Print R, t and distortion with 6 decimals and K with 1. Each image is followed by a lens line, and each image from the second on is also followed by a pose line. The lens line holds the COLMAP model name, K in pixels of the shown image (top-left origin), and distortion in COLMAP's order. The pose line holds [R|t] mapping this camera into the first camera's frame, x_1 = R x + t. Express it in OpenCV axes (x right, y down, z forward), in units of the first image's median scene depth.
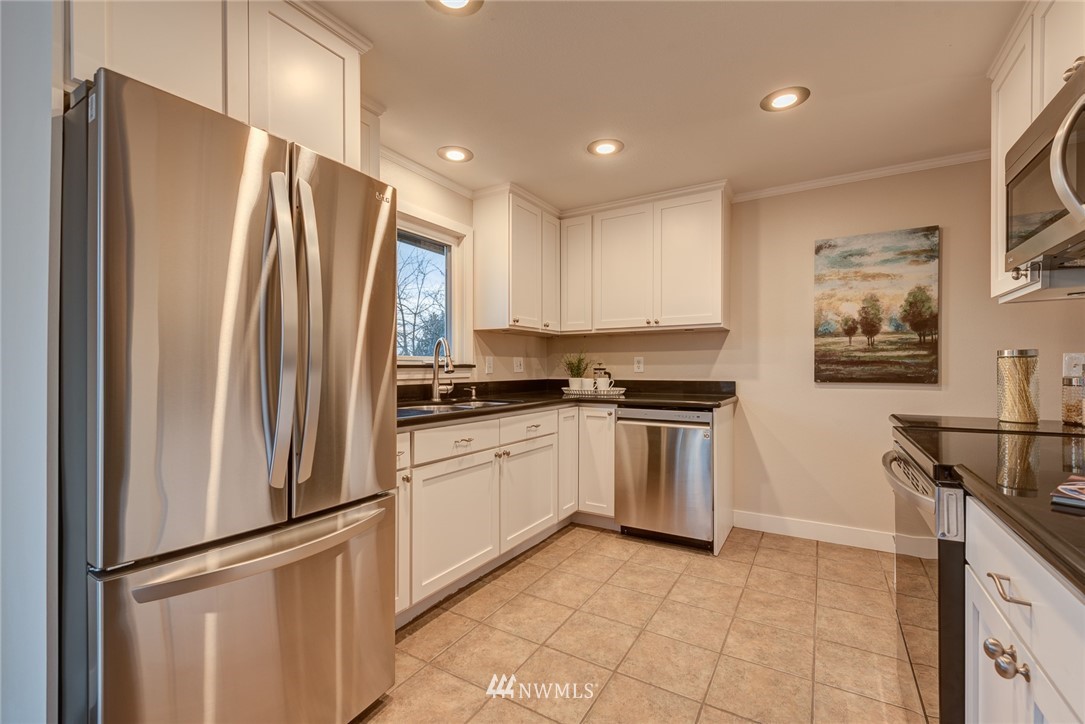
lens RADIAL K [[465.7, 0, 553.9], [0, 465.7, 364.1], [0, 0, 1]] dist [0.008818, -0.003311]
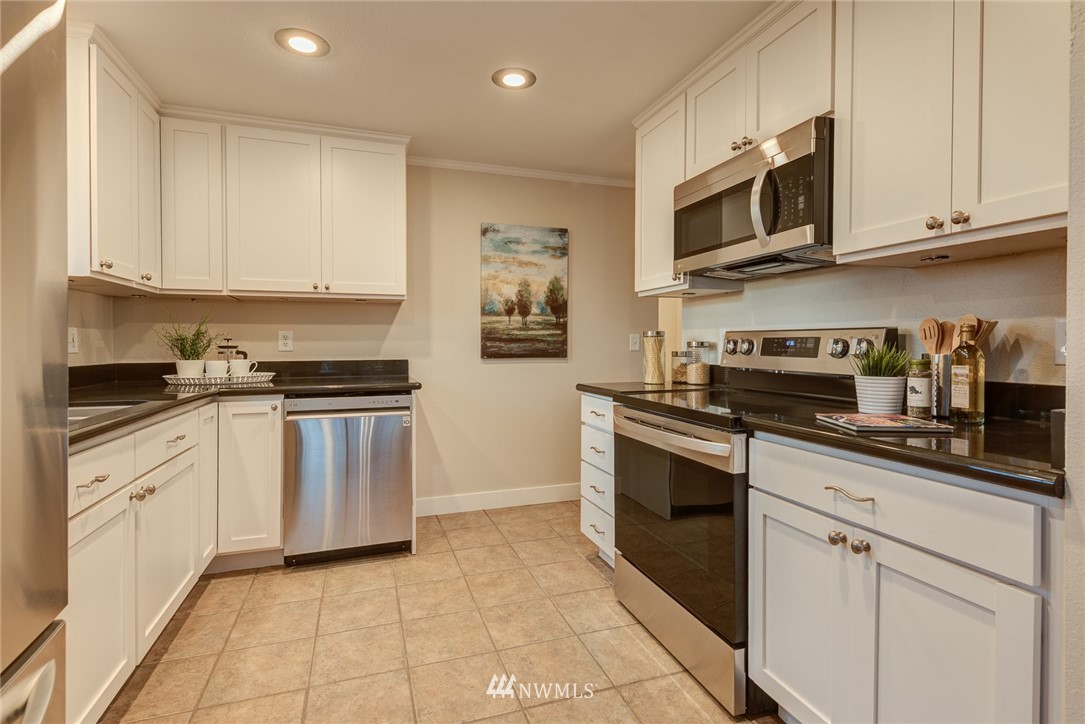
lens RADIAL K [[505.8, 0, 537.1], [0, 505.8, 345.9], [0, 0, 1]] dist [0.013677, -0.003685]
pose [[0.657075, -0.002116, 0.753822, -0.232921], [-0.004194, 0.999970, 0.006463, 0.002814], [-0.753813, -0.007409, 0.657047, 0.184314]]
